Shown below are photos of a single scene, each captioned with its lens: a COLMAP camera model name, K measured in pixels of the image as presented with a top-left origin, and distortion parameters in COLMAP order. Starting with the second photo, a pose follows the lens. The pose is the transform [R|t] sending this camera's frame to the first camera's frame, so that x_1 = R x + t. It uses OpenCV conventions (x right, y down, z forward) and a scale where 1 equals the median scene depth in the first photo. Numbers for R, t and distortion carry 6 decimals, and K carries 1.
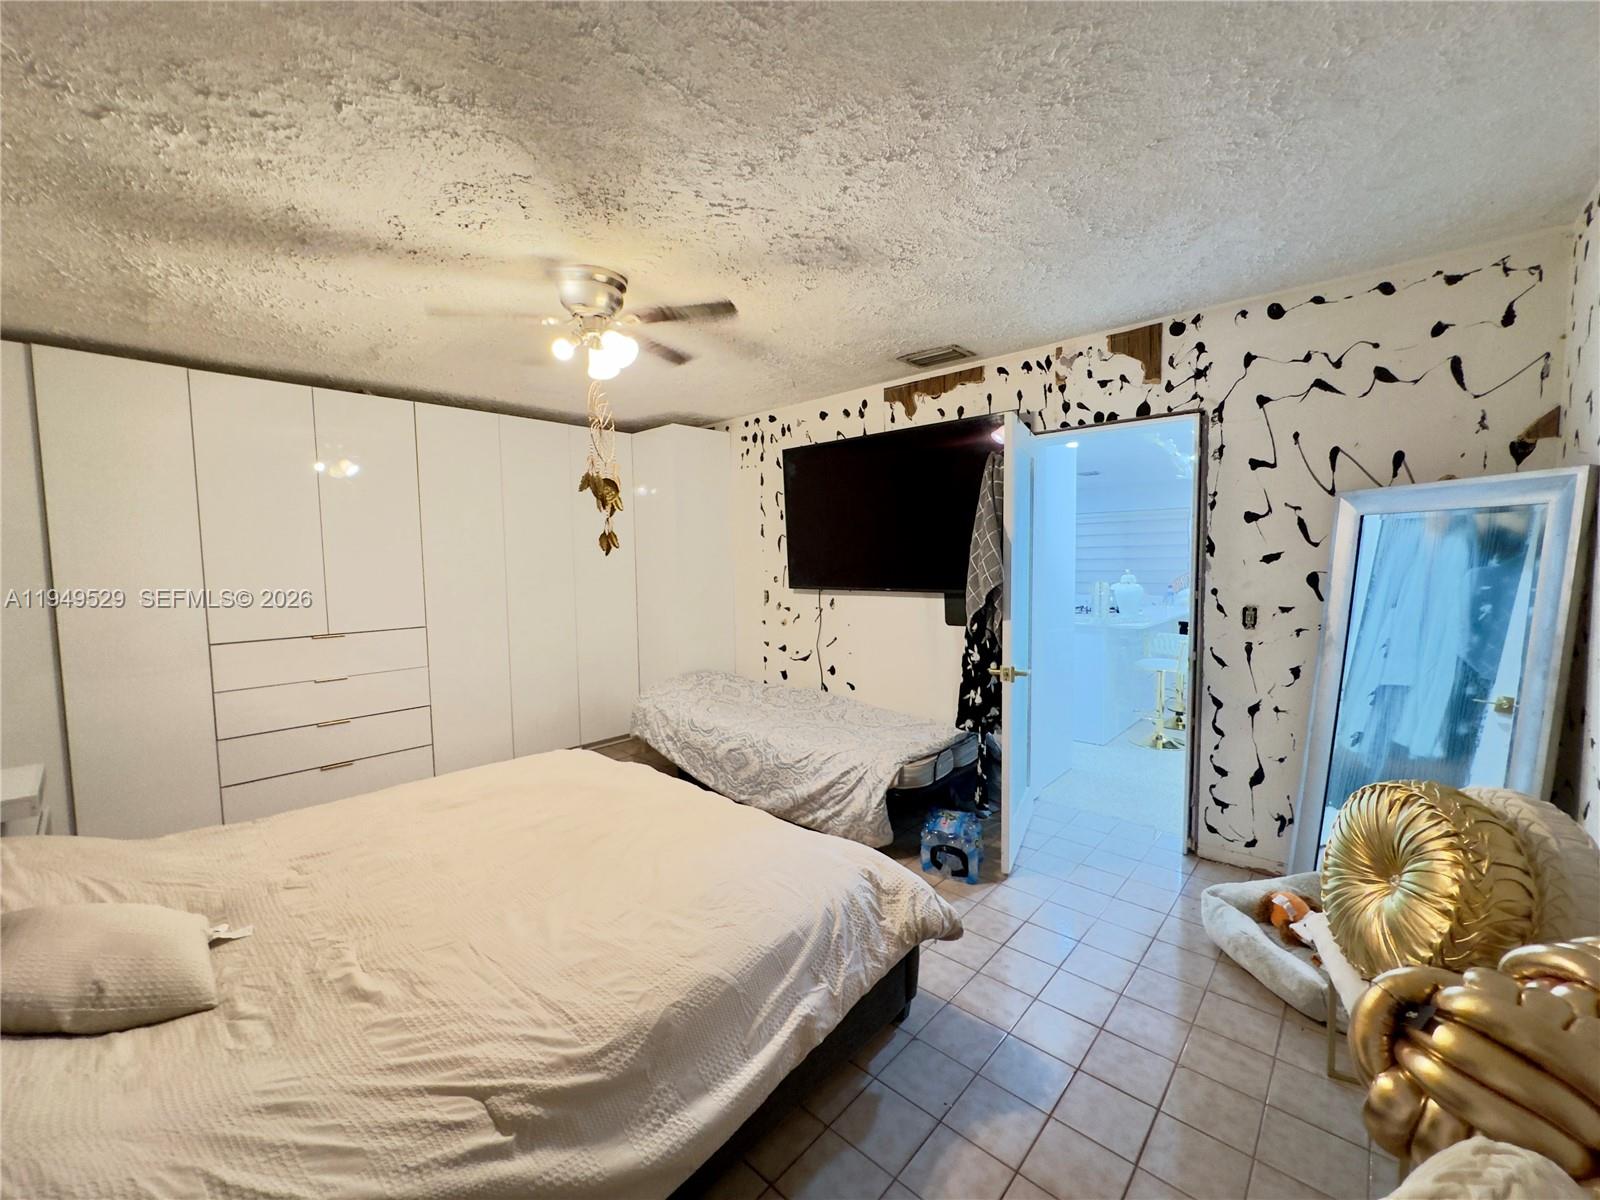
lens RADIAL K [[636.1, 0, 795.6], [0, 636.1, 599.0], [0, 0, 1]] dist [-0.003893, 0.000300]
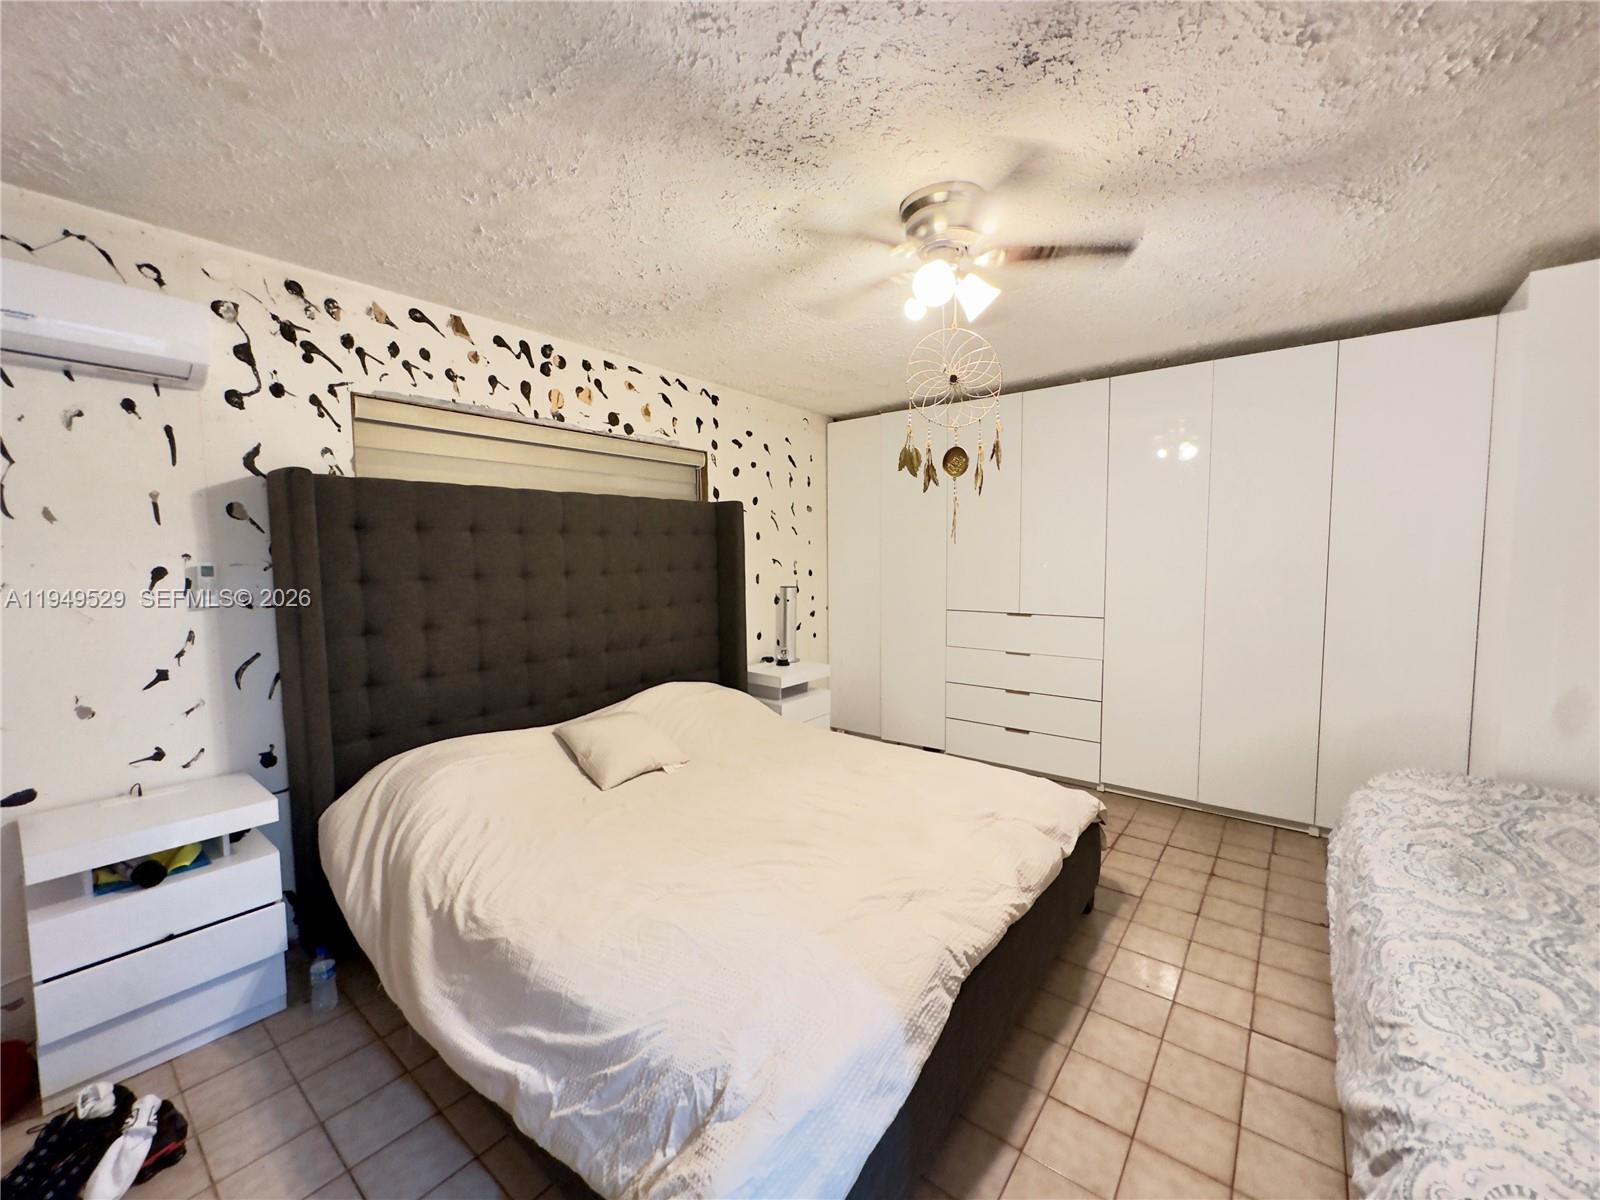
lens RADIAL K [[636.1, 0, 795.6], [0, 636.1, 599.0], [0, 0, 1]] dist [-0.003893, 0.000300]
pose [[0.079520, 0.086336, -0.993087, 0.529851], [-0.060084, 0.994846, 0.081677, -0.057042], [0.995021, 0.053174, 0.084298, 0.789514]]
